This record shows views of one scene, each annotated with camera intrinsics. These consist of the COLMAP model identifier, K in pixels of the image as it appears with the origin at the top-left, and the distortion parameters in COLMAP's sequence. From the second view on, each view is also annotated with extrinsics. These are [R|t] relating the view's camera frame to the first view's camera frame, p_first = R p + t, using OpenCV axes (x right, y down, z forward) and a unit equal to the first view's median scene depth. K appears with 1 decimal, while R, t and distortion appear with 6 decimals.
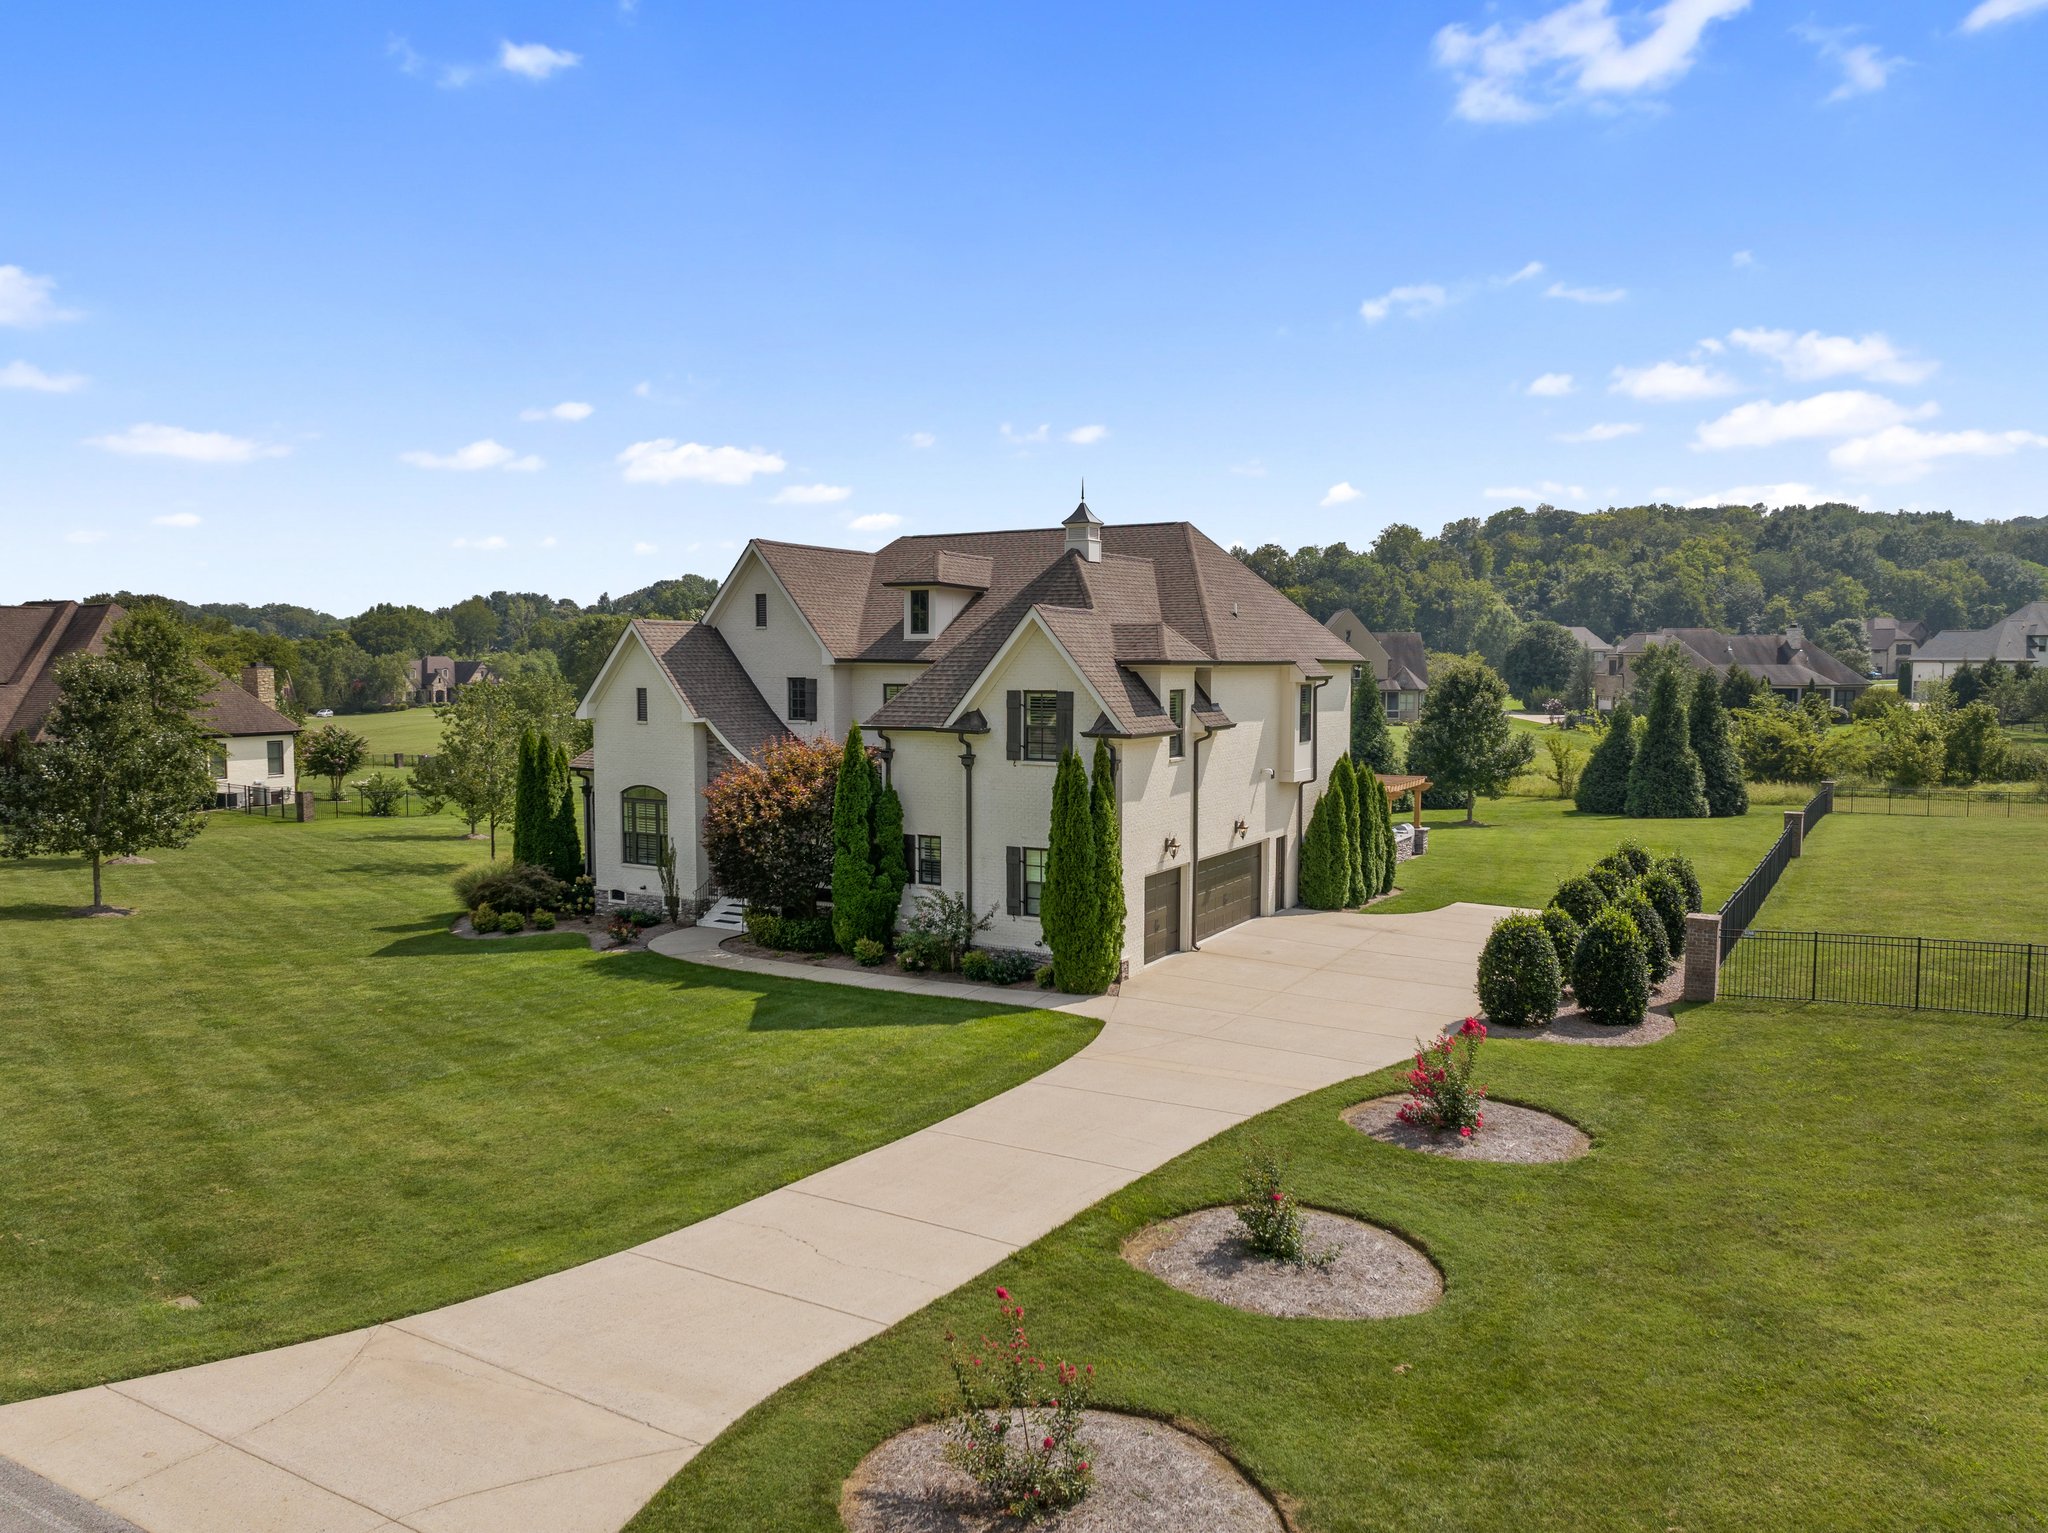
lens RADIAL K [[1430.7, 0, 1024.0], [0, 1430.7, 766.5], [0, 0, 1]] dist [-0.034180, -0.003920]
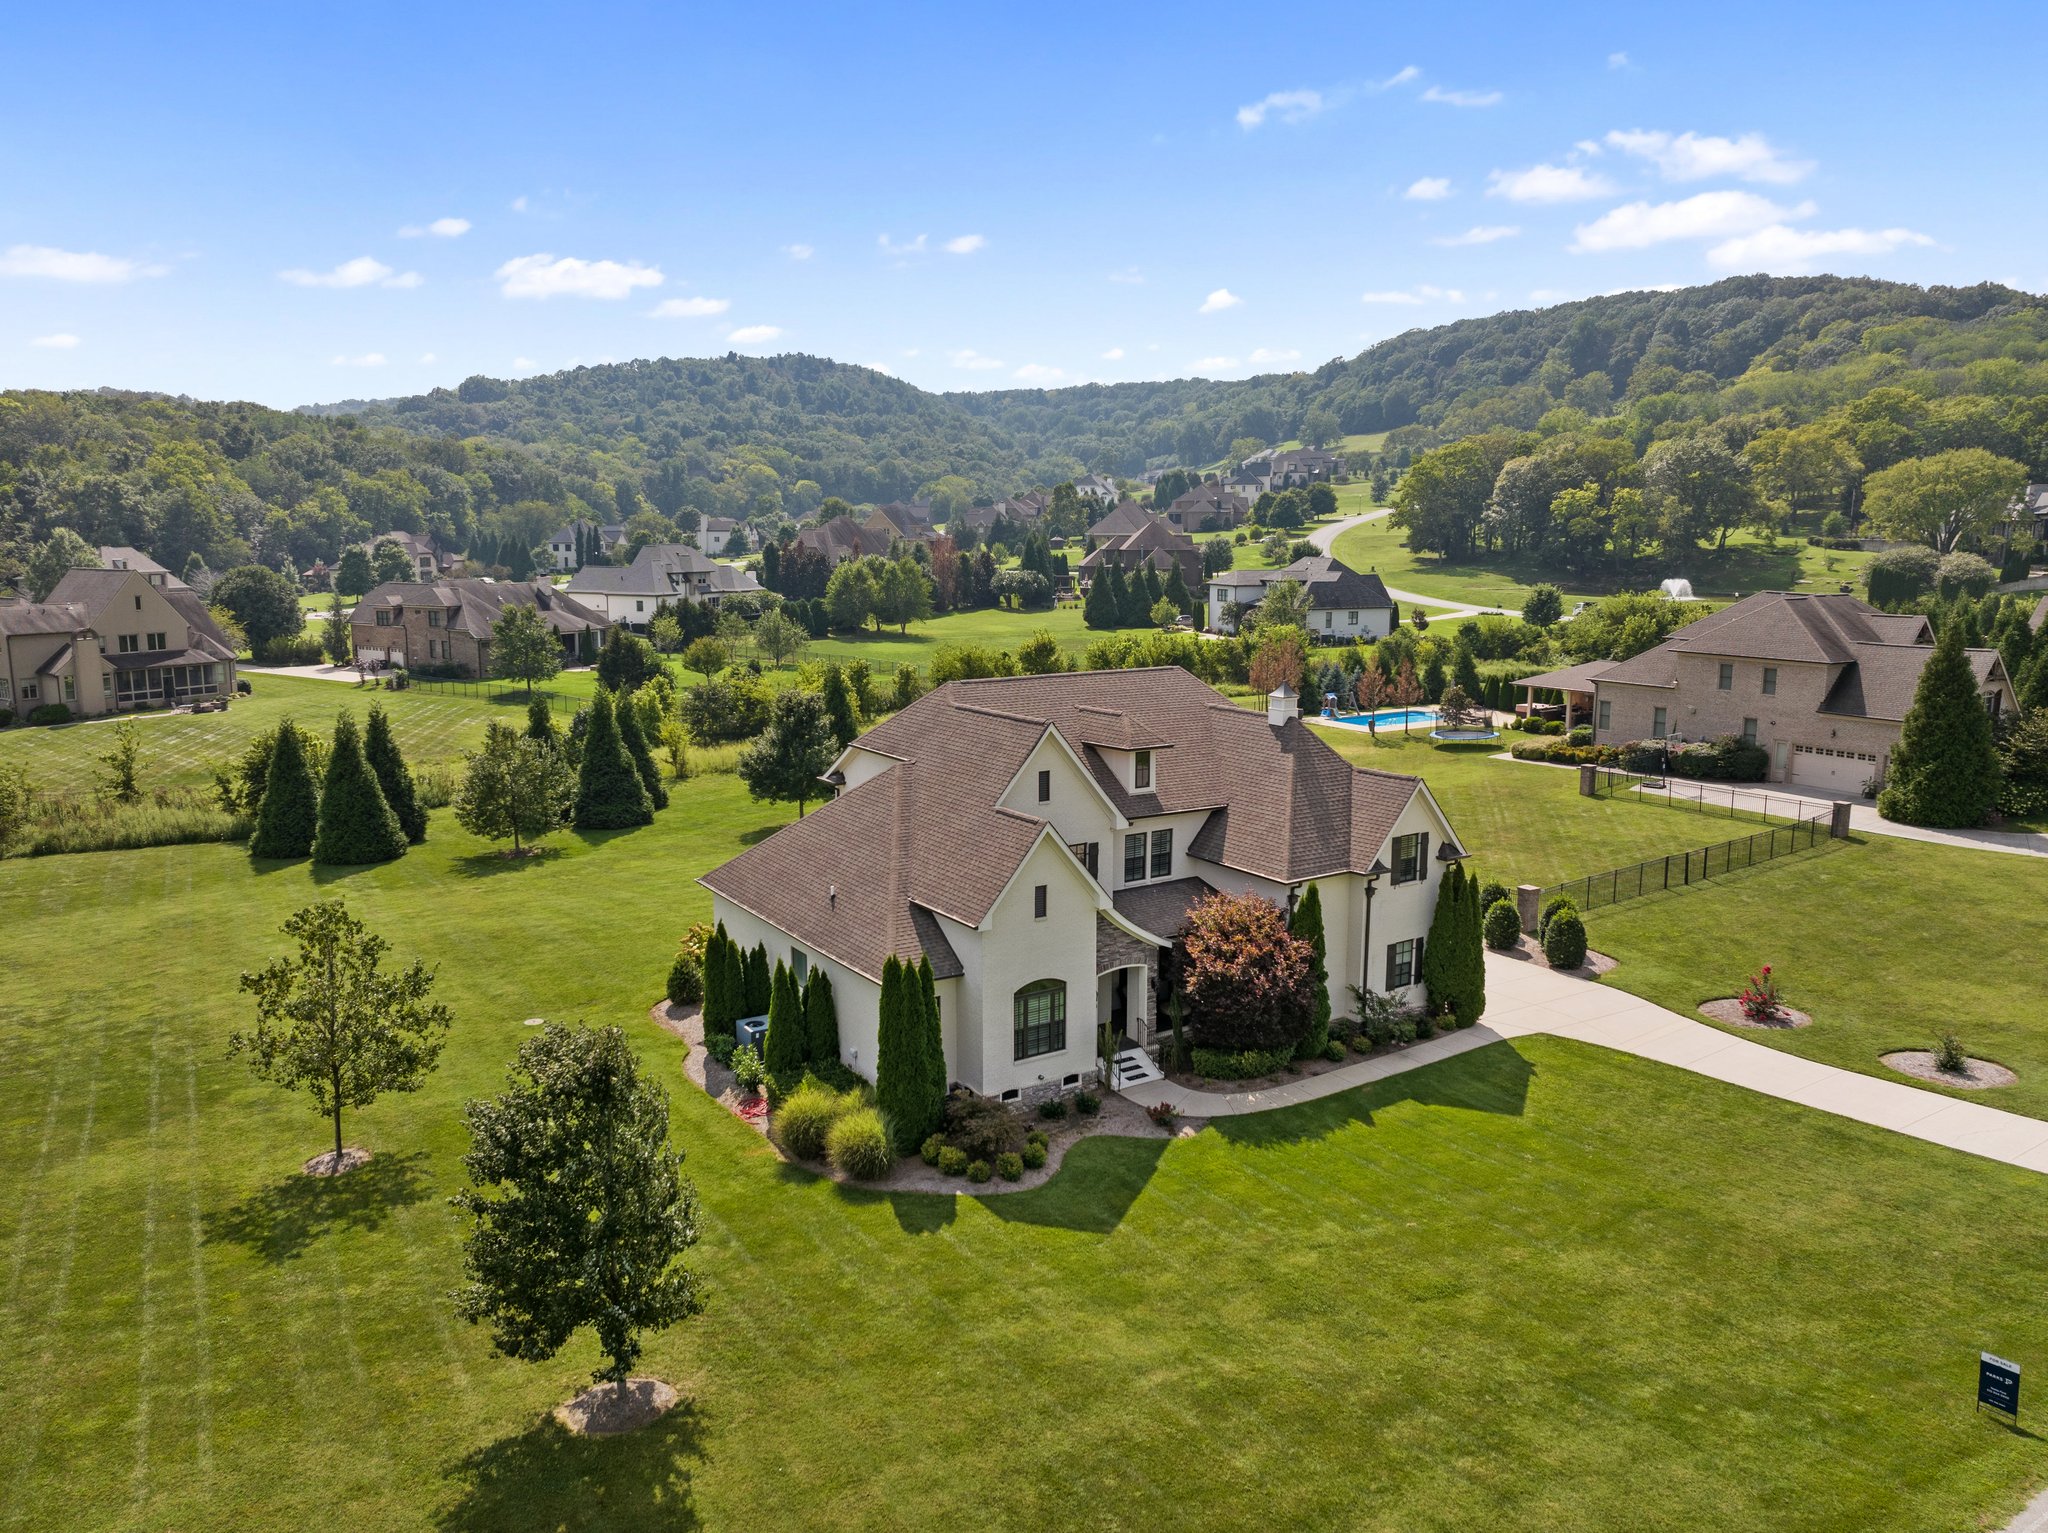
lens RADIAL K [[1430.7, 0, 1024.0], [0, 1430.7, 766.5], [0, 0, 1]] dist [-0.034180, -0.003920]
pose [[0.450917, -0.146574, 0.880449, -1.113721], [0.067156, 0.989200, 0.130285, -0.261597], [-0.890036, 0.000379, 0.455891, 0.542287]]
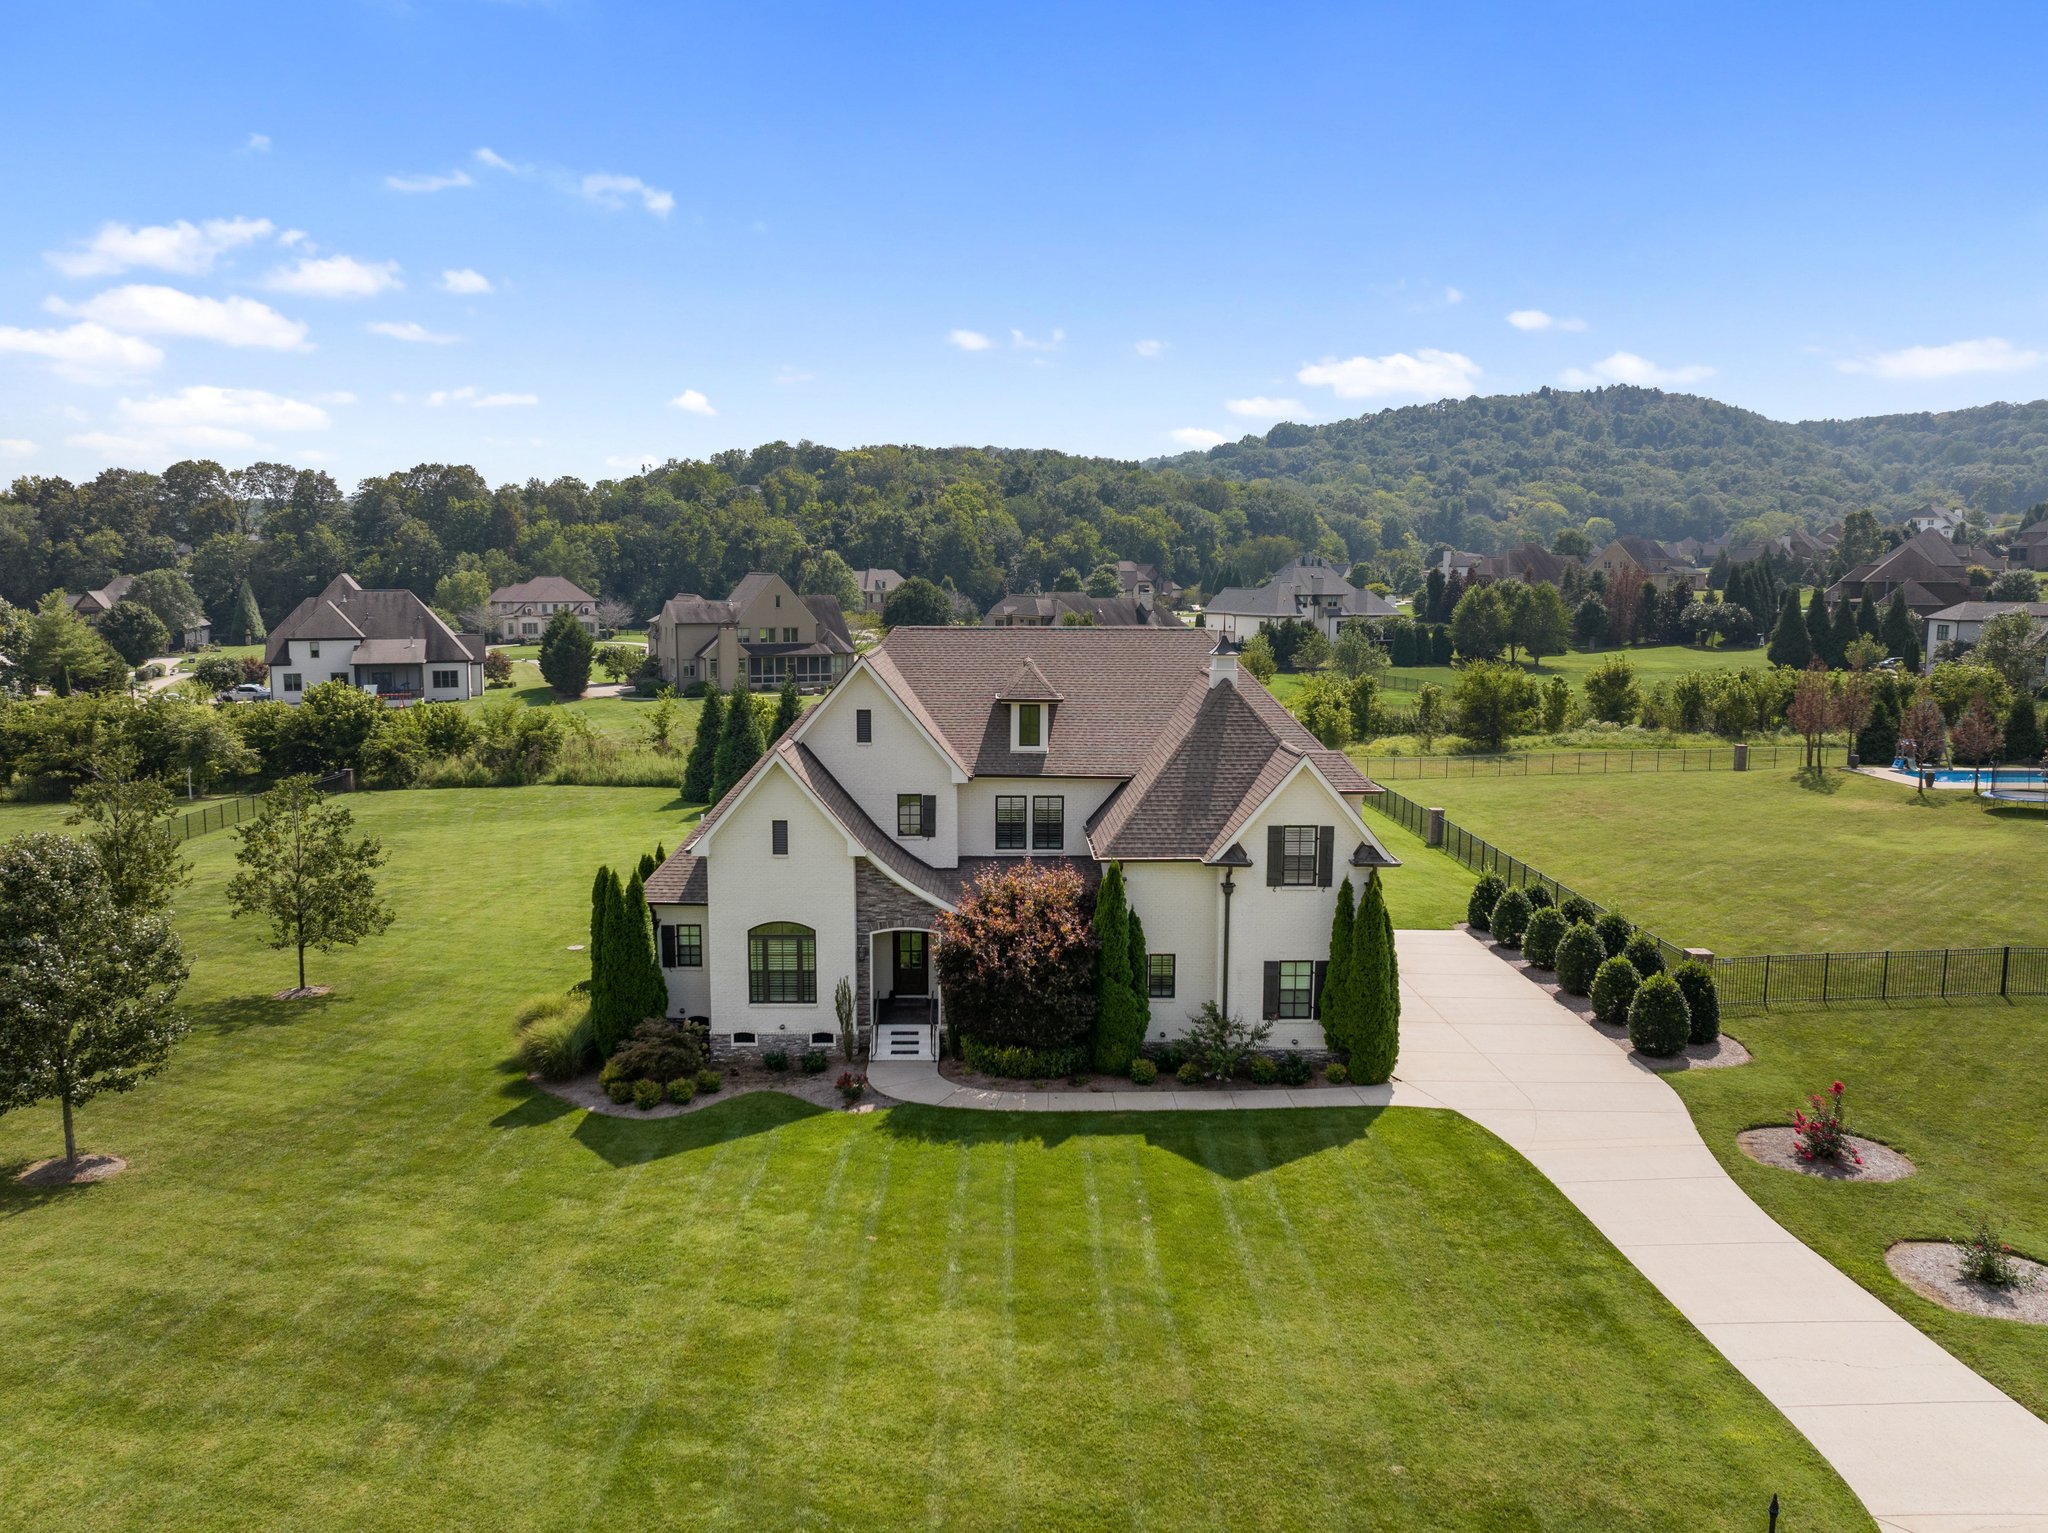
lens RADIAL K [[1448.2, 0, 1024.0], [0, 1448.2, 766.5], [0, 0, 1]] dist [-0.030360, -0.006602]
pose [[0.855877, -0.064895, 0.513092, -0.603226], [0.034715, 0.997068, 0.068200, -0.146363], [-0.516014, -0.040559, 0.855620, 0.098980]]
